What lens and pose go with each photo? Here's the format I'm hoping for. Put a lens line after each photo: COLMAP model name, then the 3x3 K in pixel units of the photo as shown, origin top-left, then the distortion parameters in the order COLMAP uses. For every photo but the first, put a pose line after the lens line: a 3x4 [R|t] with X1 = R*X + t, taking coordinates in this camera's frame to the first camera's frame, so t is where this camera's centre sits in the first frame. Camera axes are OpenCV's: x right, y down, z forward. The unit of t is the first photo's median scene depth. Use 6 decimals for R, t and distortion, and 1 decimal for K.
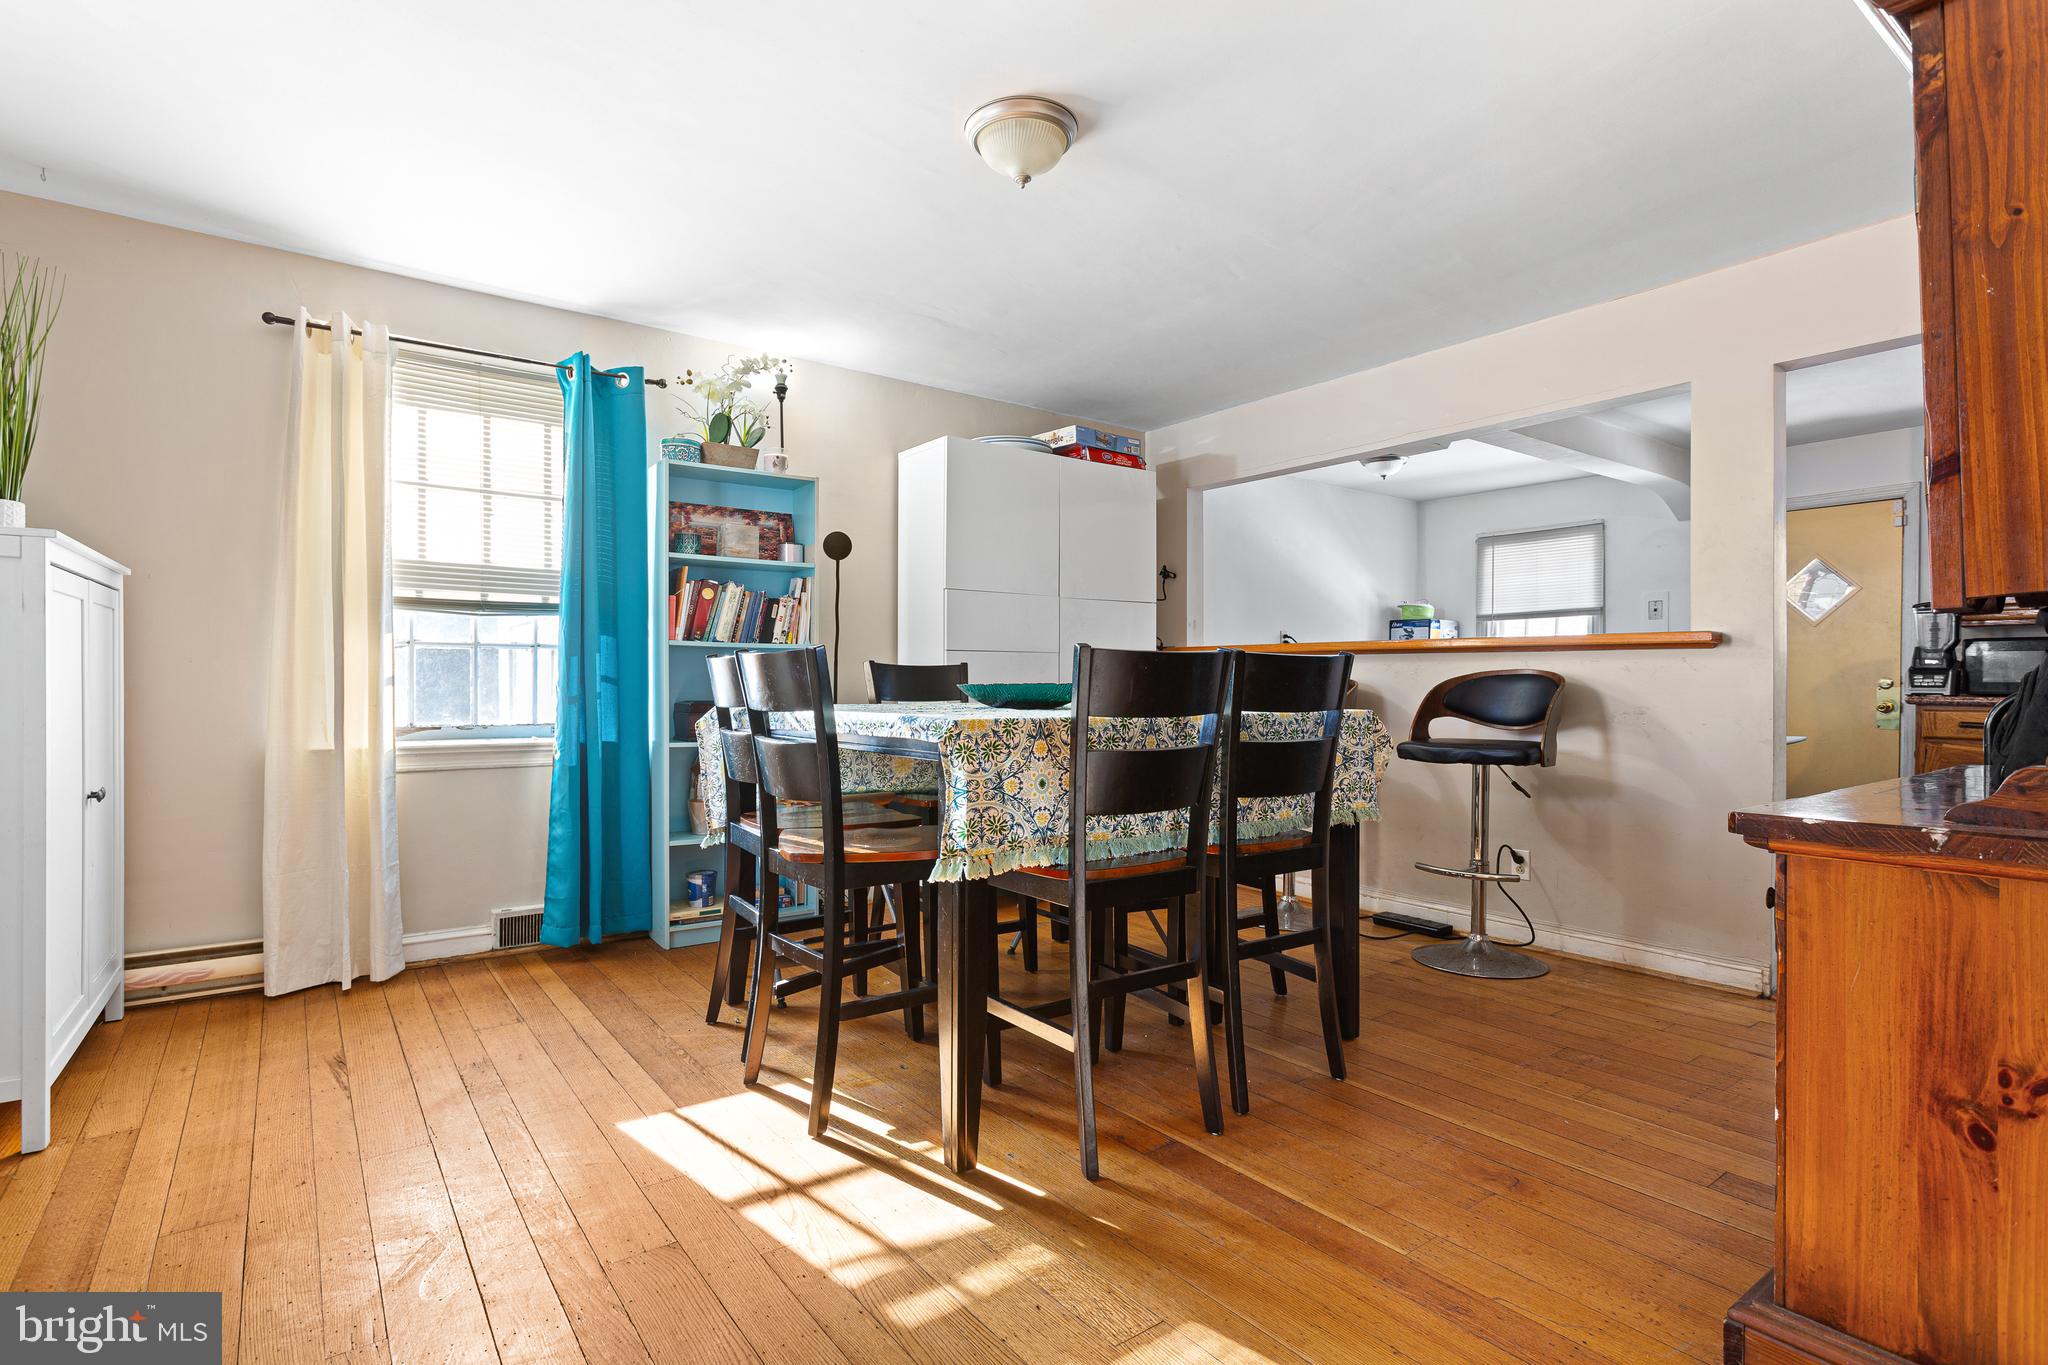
lens RADIAL K [[994.9, 0, 1012.3], [0, 994.9, 690.5], [0, 0, 1]] dist [-0.022991, 0.000953]
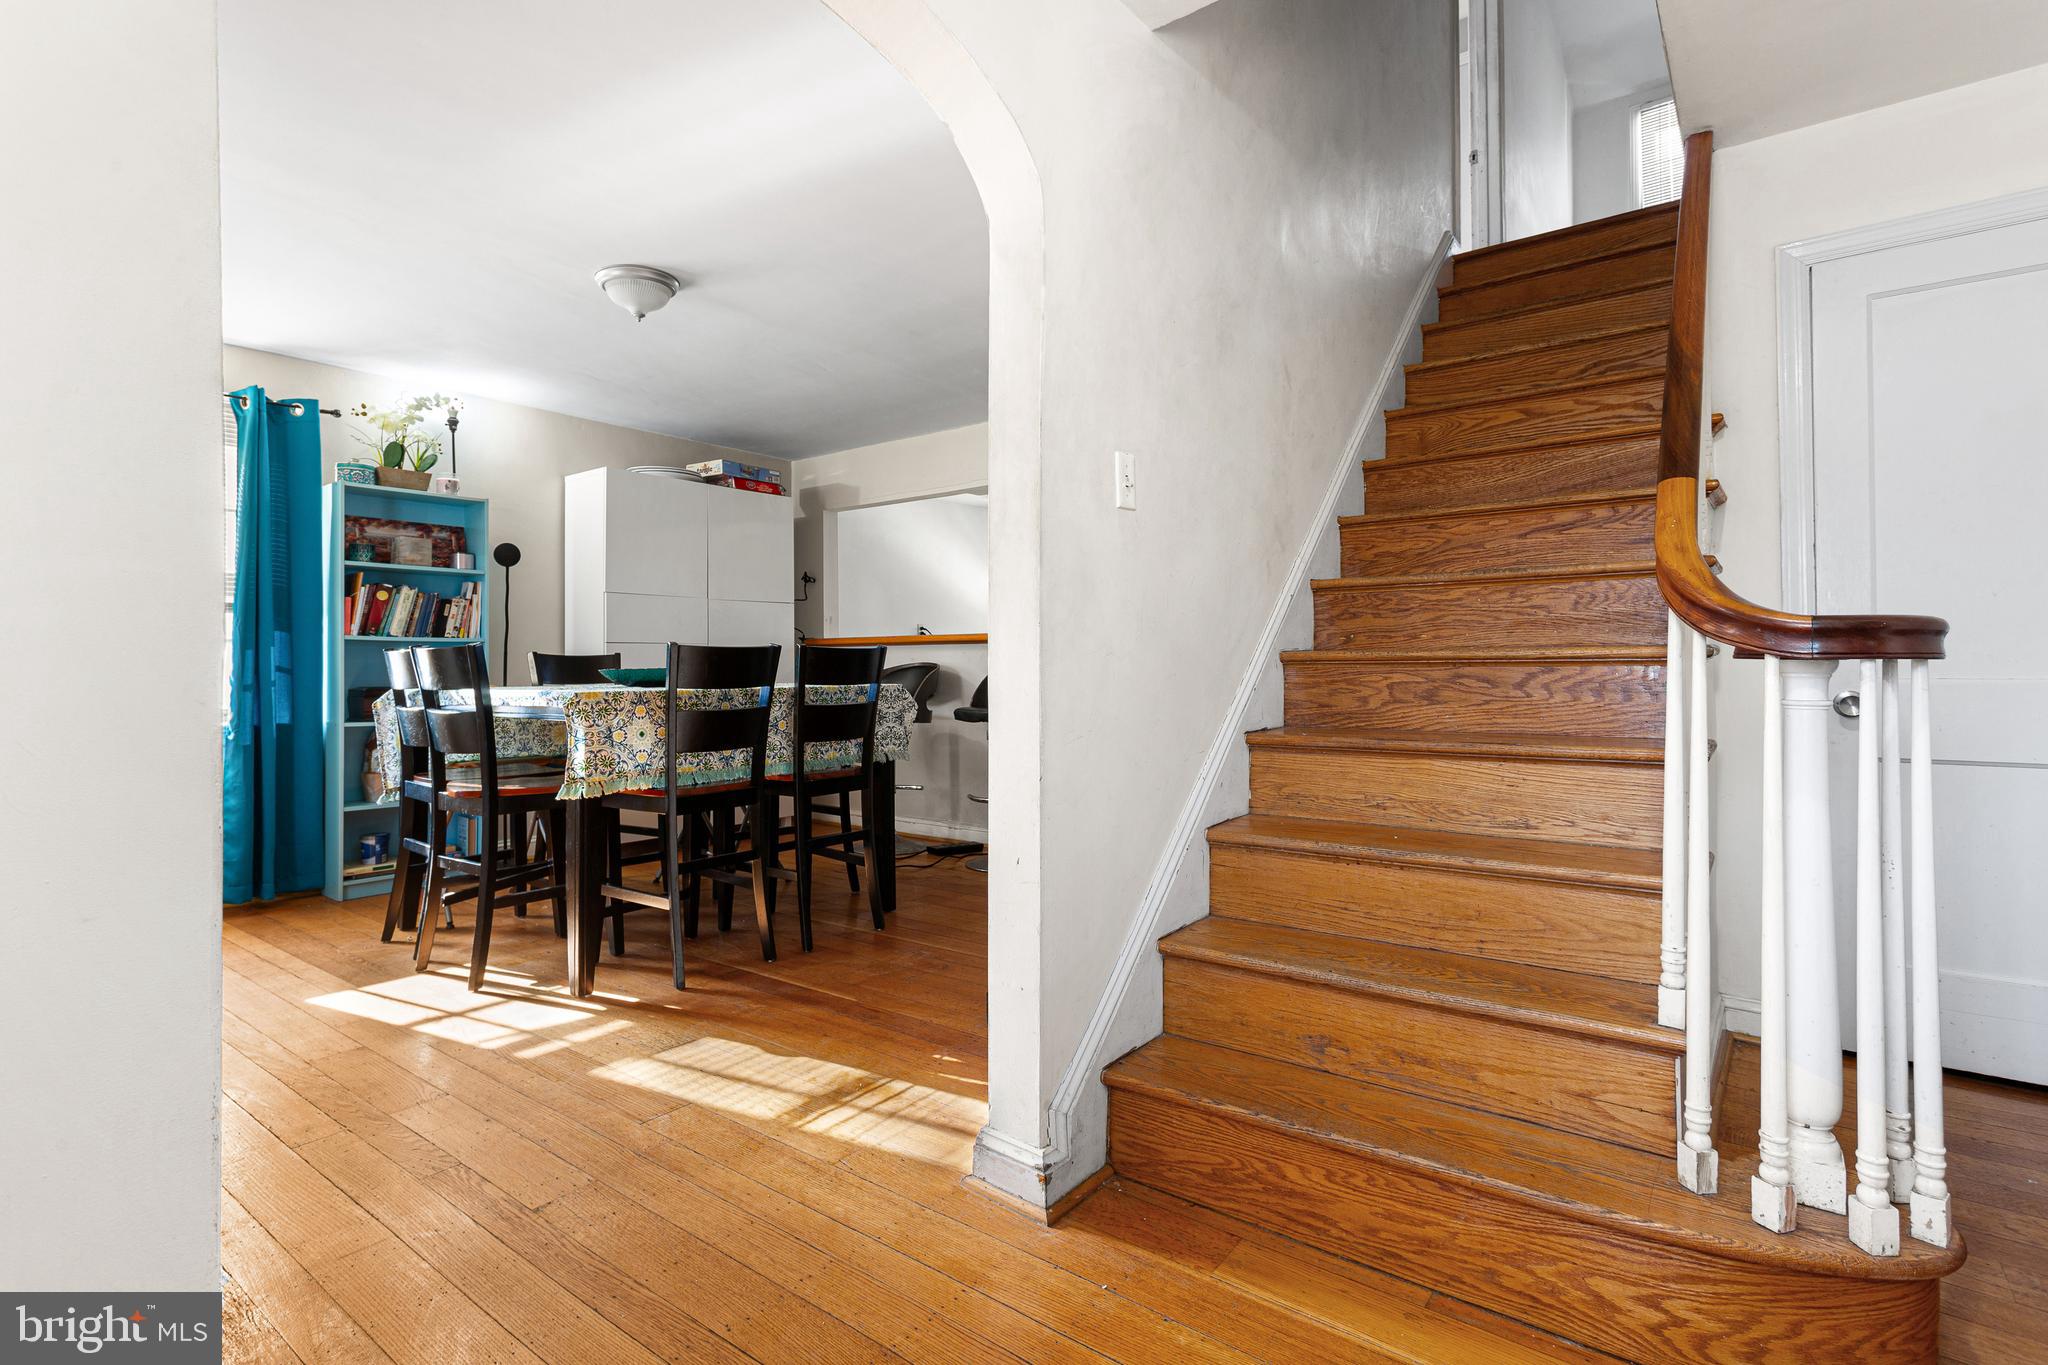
lens RADIAL K [[992.4, 0, 1027.4], [0, 992.4, 647.7], [0, 0, 1]] dist [0.002266, 0.000075]
pose [[0.958681, -0.005107, 0.284437, 0.115000], [0.013172, 0.999563, -0.026451, 0.006851], [-0.284178, 0.029105, 0.958330, -0.433921]]
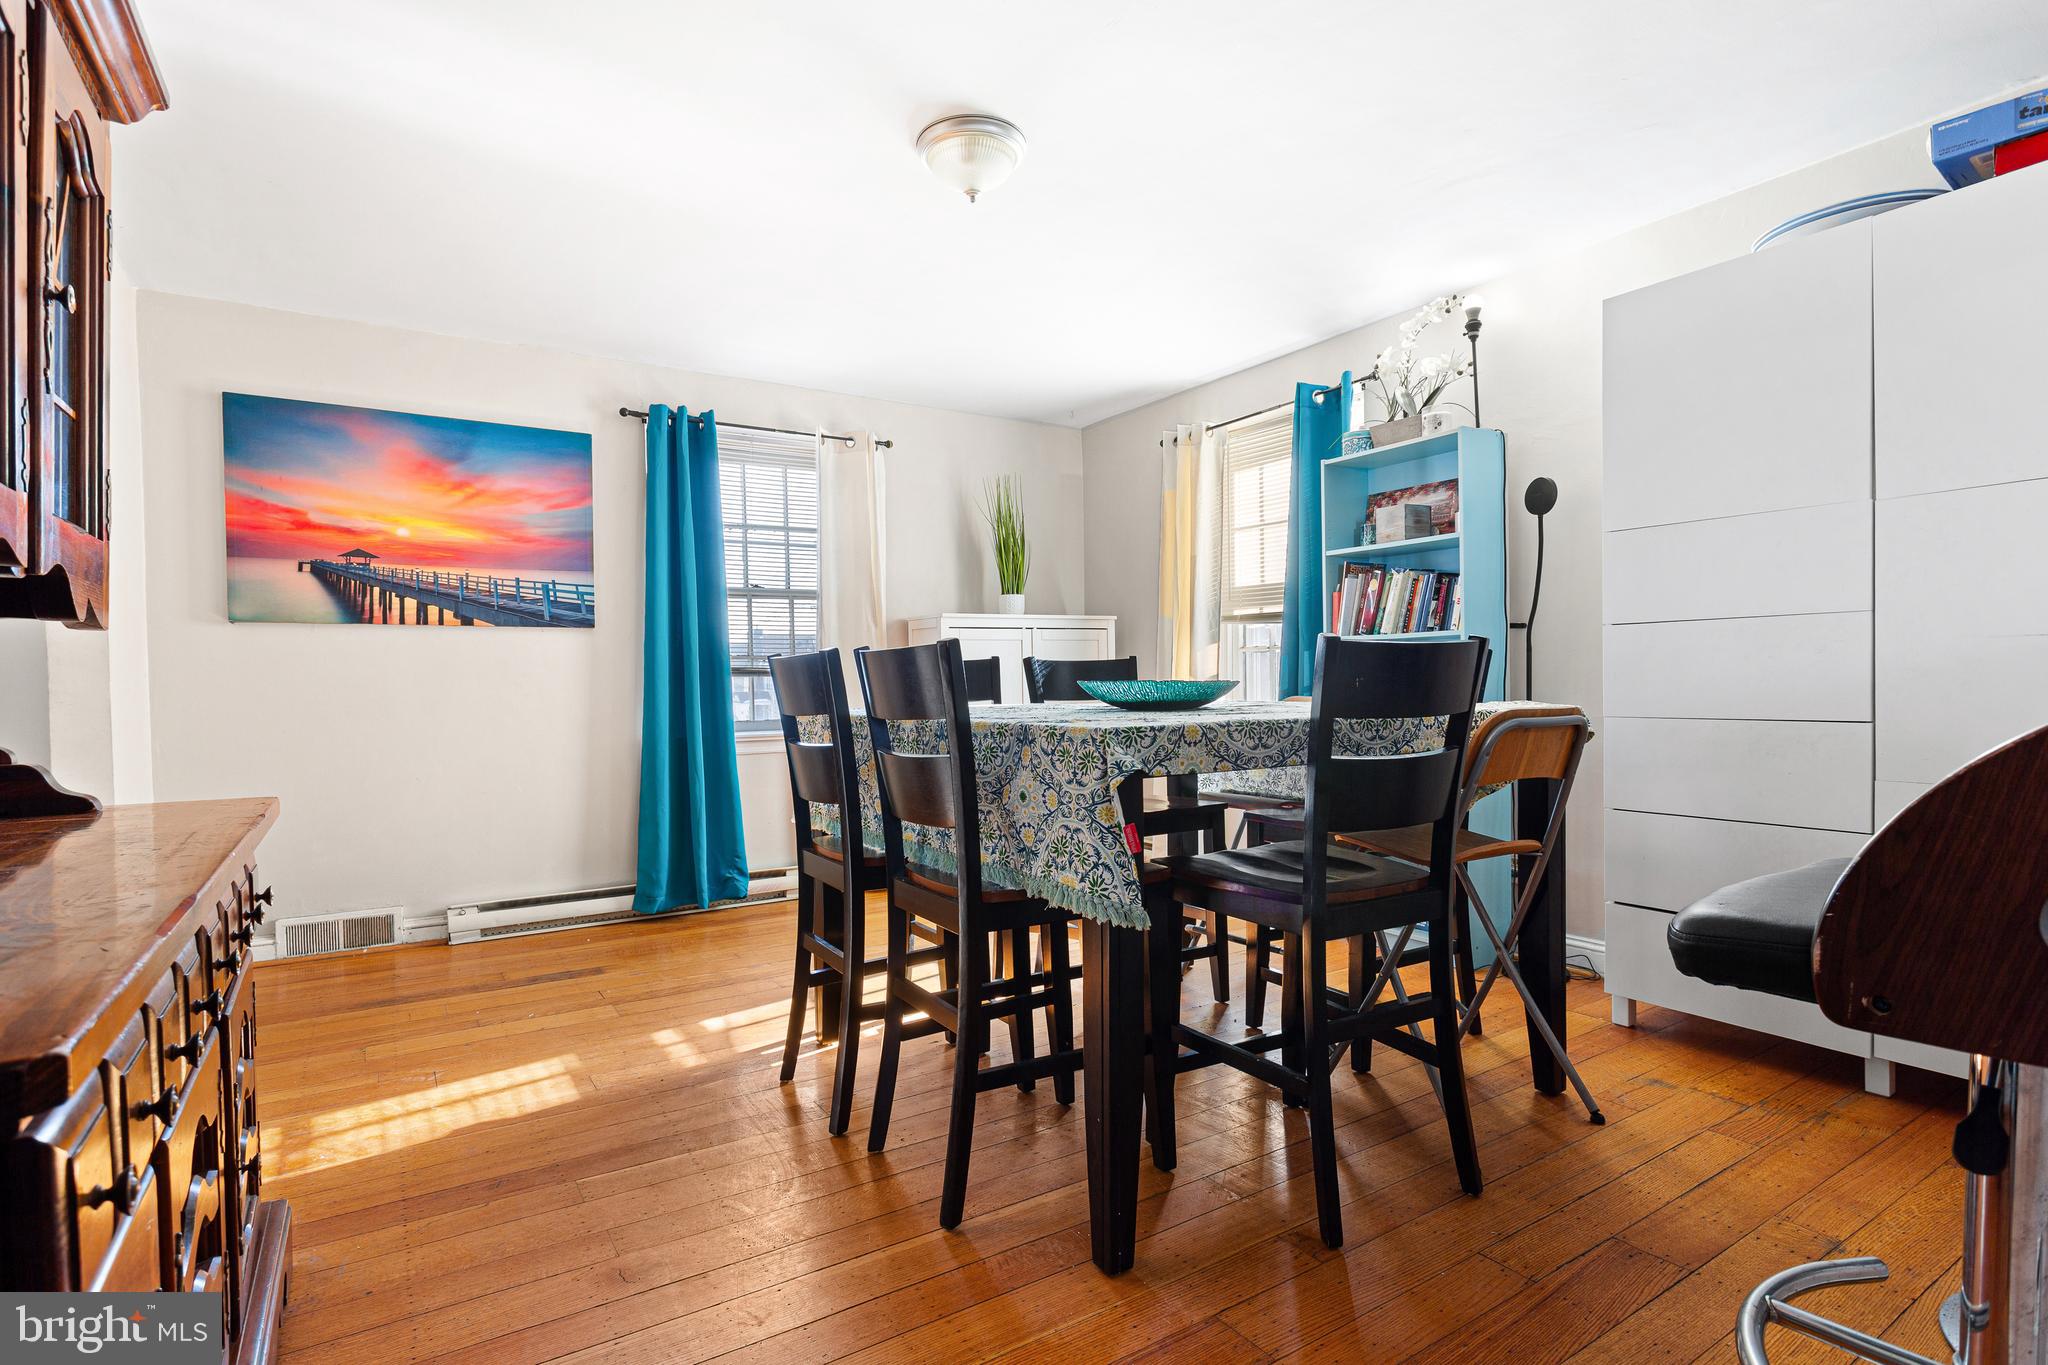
lens RADIAL K [[994.9, 0, 1013.5], [0, 994.9, 698.7], [0, 0, 1]] dist [-0.022991, 0.000953]
pose [[-0.070898, 0.020907, -0.997264, 0.857158], [0.008015, 0.999760, 0.020390, -0.013431], [0.997451, -0.006547, -0.071049, 0.911639]]
